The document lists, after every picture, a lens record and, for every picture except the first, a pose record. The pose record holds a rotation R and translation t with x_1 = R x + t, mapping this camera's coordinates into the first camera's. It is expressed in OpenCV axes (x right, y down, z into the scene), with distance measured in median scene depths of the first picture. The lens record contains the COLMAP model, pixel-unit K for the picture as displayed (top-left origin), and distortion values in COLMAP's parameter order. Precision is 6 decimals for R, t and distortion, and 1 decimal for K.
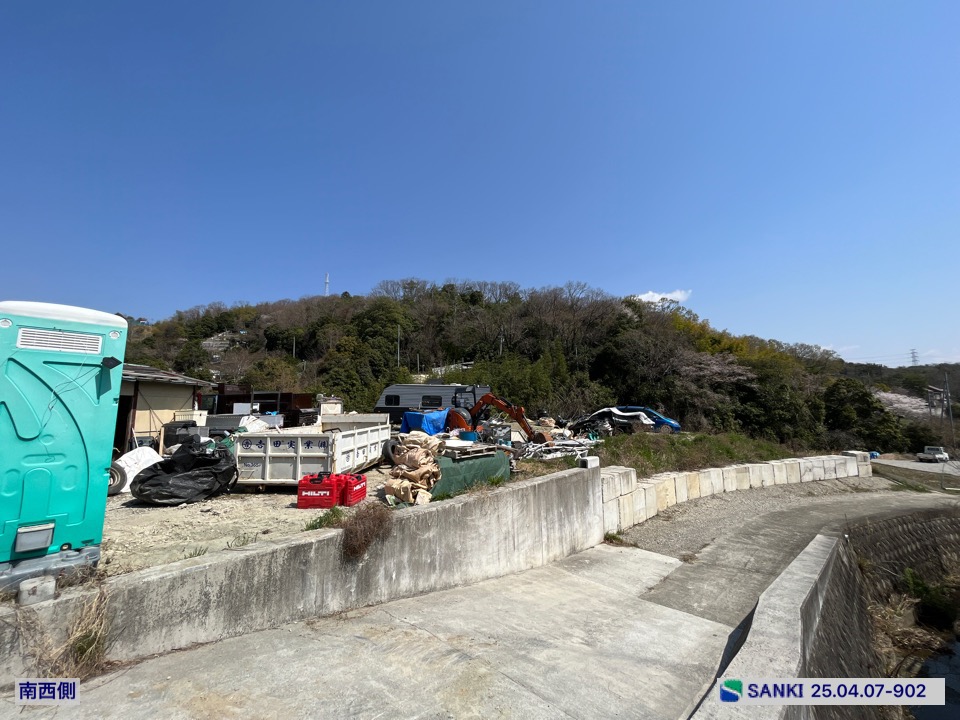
lens RADIAL K [[385.9, 0, 477.4], [0, 385.9, 359.3], [0, 0, 1]] dist [-0.003865, 0.000740]
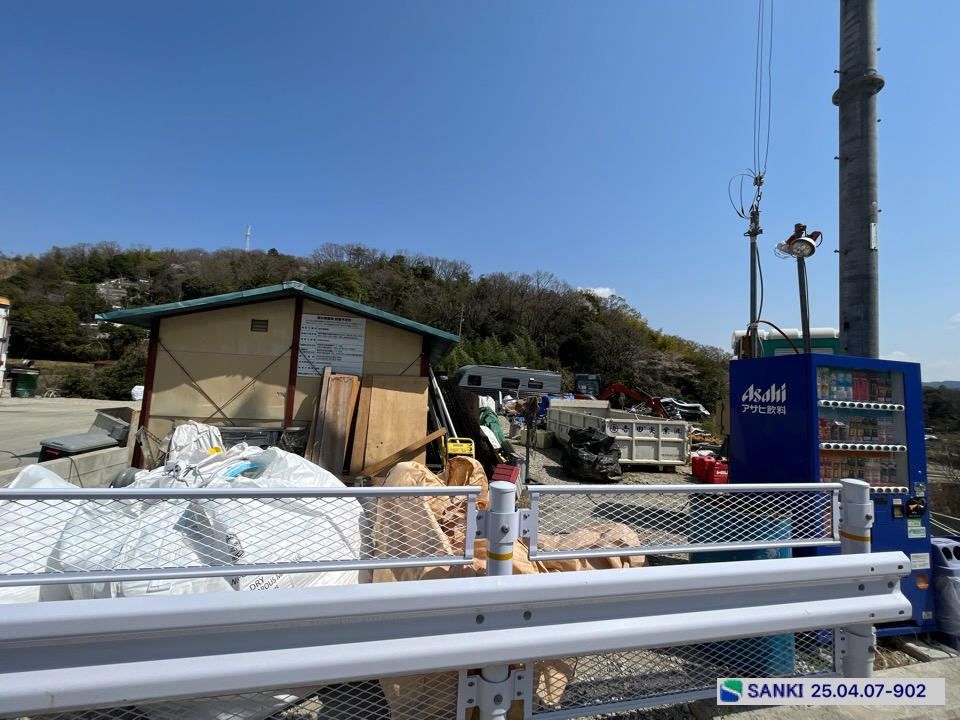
lens RADIAL K [[385.9, 0, 477.4], [0, 385.9, 359.3], [0, 0, 1]] dist [-0.003865, 0.000740]
pose [[0.976458, 0.070491, 0.203866, -0.205277], [-0.082167, 0.995395, 0.049378, -0.000490], [-0.199446, -0.064966, 0.977753, -0.000979]]
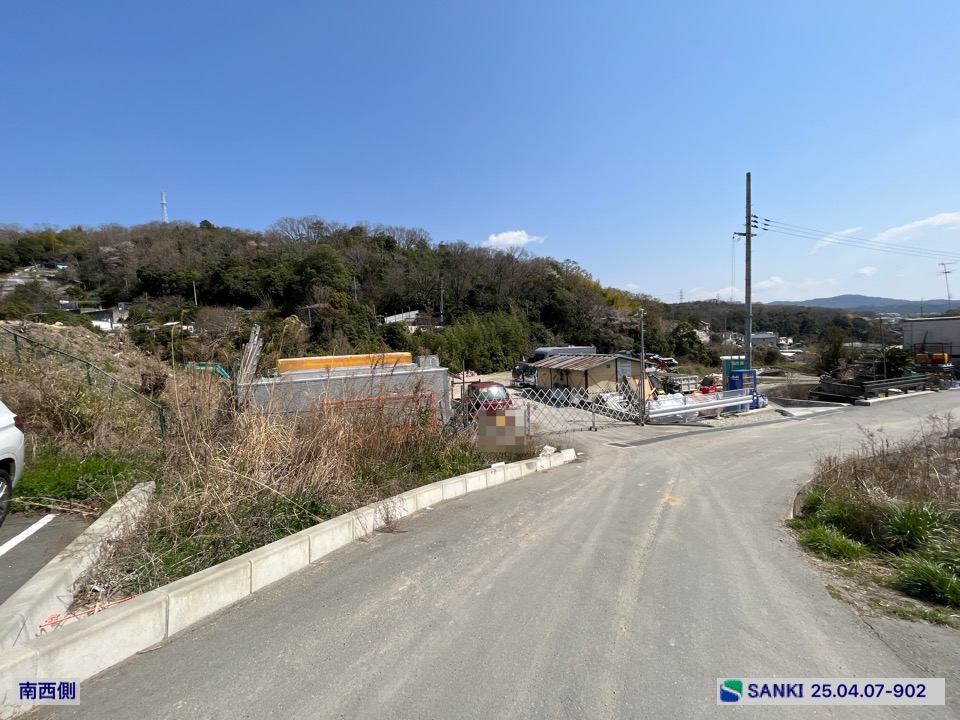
lens RADIAL K [[385.9, 0, 477.4], [0, 385.9, 359.3], [0, 0, 1]] dist [-0.003865, 0.000740]
pose [[0.930760, -0.055633, 0.361373, -0.561899], [-0.004957, 0.986346, 0.164614, -0.083064], [-0.365597, -0.155008, 0.917775, -0.230643]]
